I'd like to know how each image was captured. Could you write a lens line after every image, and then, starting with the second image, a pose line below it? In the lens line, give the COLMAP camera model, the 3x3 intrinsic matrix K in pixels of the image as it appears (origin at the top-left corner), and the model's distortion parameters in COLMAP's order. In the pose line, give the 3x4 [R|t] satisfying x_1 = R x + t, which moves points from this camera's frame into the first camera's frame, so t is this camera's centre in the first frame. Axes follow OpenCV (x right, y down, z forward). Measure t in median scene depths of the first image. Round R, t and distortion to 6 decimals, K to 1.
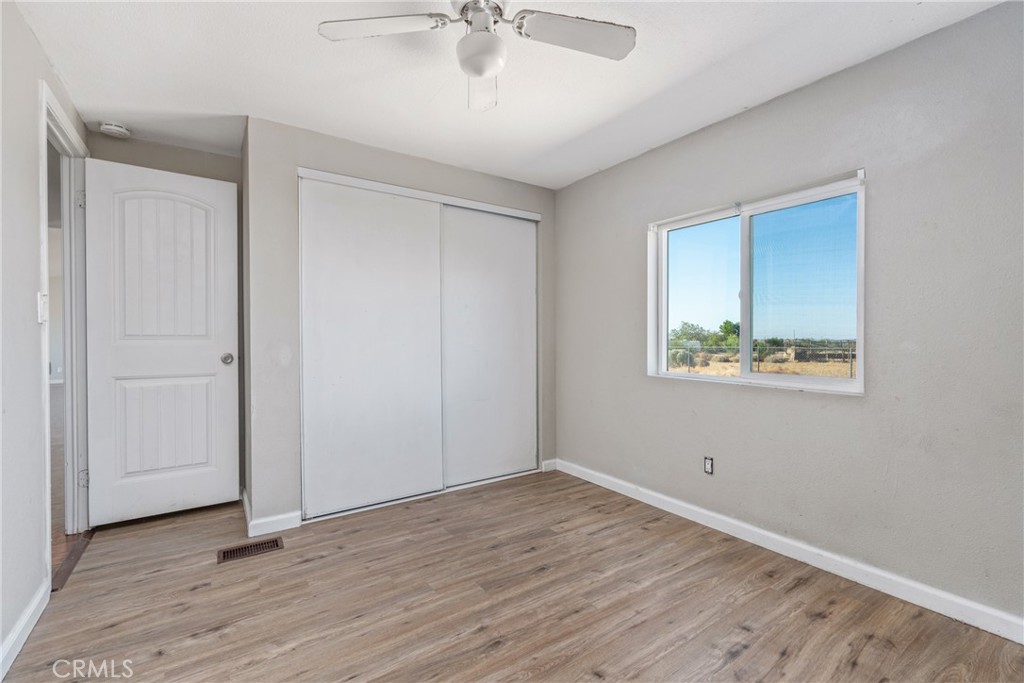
lens RADIAL K [[454.1, 0, 510.8], [0, 454.1, 345.3], [0, 0, 1]] dist [0.000050, 0.000249]
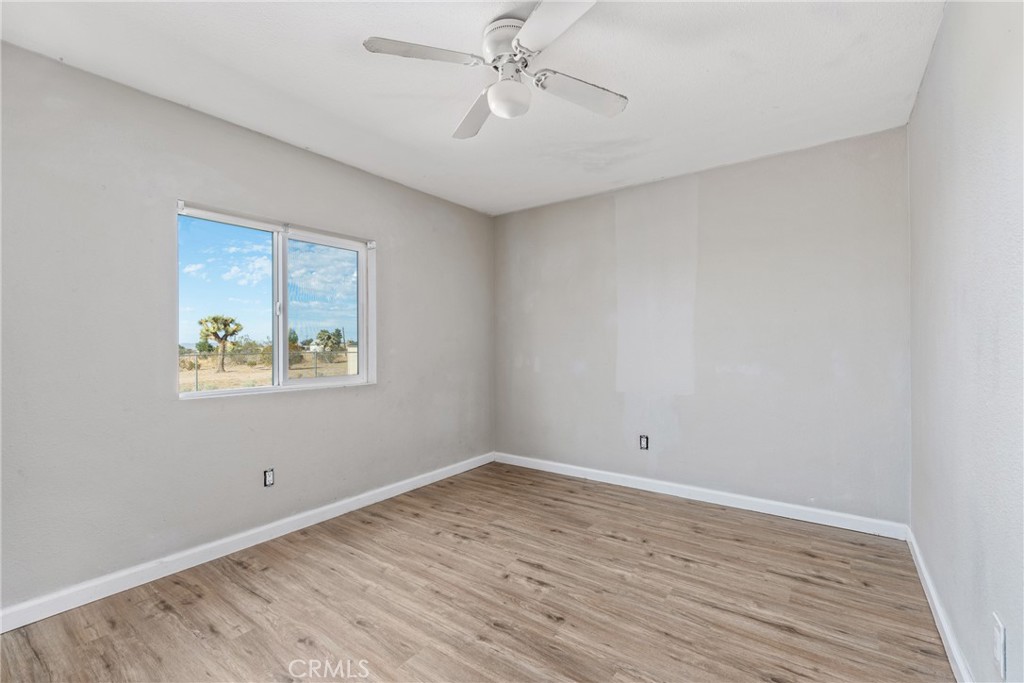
lens RADIAL K [[454.1, 0, 521.6], [0, 454.1, 340.4], [0, 0, 1]] dist [0.000050, 0.000249]
pose [[-0.360226, 0.010808, 0.932802, -0.831402], [0.025456, 0.999674, -0.001752, -0.019938], [-0.932518, 0.023115, -0.360384, 1.019213]]
